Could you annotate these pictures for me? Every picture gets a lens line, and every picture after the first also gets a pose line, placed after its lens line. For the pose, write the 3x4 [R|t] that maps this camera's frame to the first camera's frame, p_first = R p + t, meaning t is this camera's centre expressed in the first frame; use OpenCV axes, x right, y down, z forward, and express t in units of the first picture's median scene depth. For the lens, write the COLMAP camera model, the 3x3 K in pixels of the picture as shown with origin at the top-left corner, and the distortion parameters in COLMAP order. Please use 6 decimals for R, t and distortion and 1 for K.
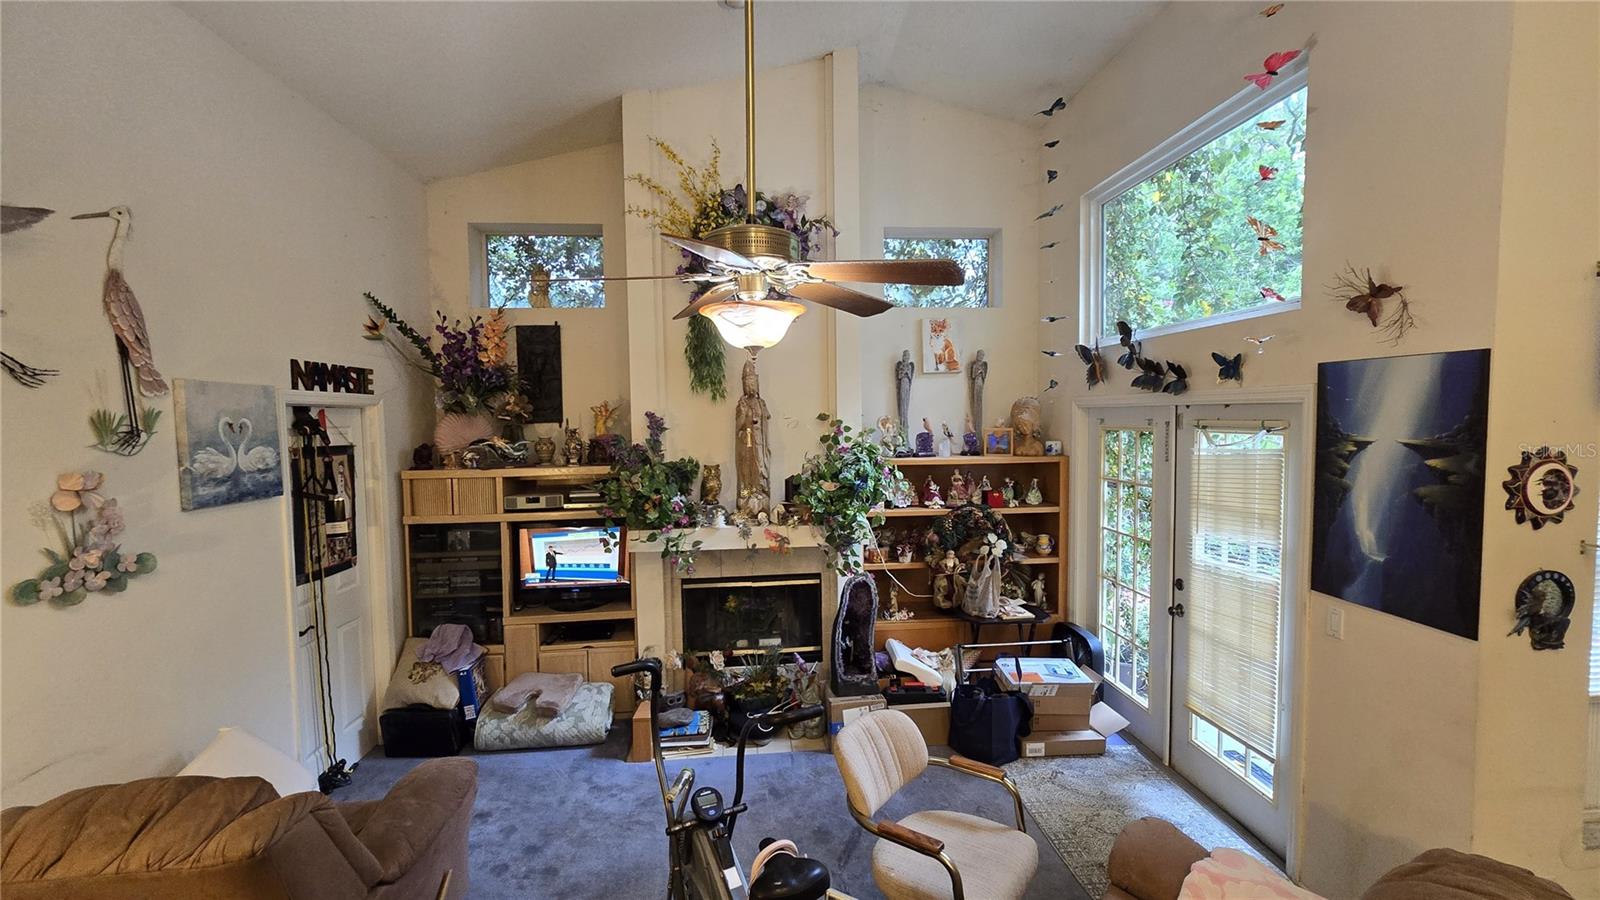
lens RADIAL K [[659.8, 0, 806.5], [0, 659.8, 450.8], [0, 0, 1]] dist [-0.002184, -0.000725]
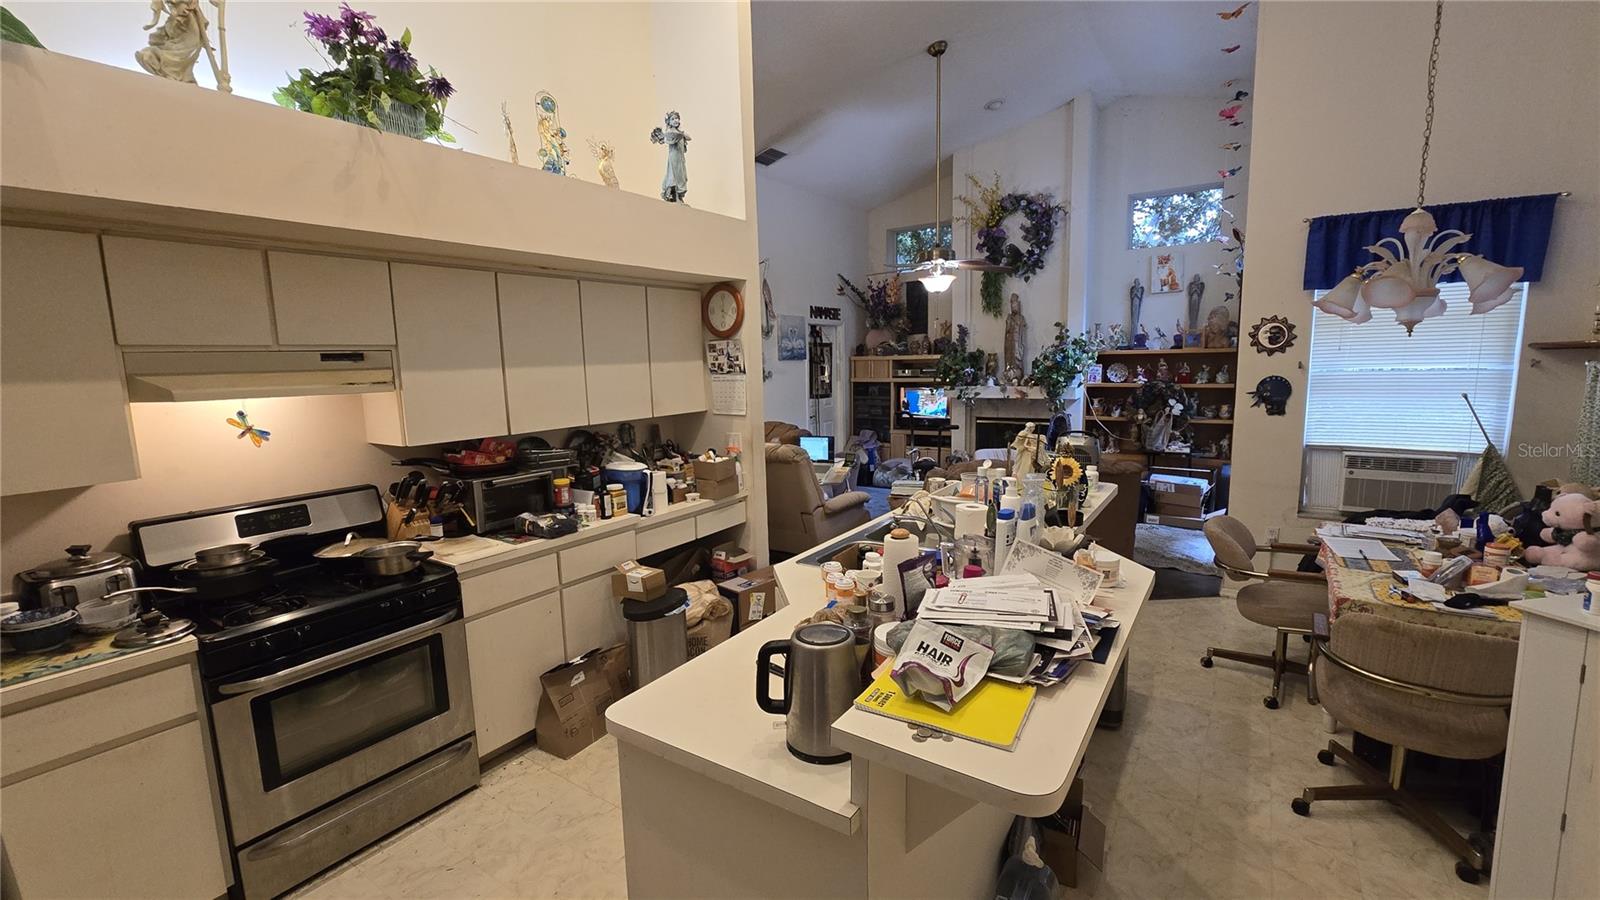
lens RADIAL K [[659.8, 0, 807.3], [0, 659.8, 443.0], [0, 0, 1]] dist [-0.002184, -0.000725]
pose [[0.774889, 0.076958, -0.627395, 0.638397], [-0.024364, 0.995460, 0.092013, 0.116225], [0.631628, -0.056014, 0.773245, -0.757279]]
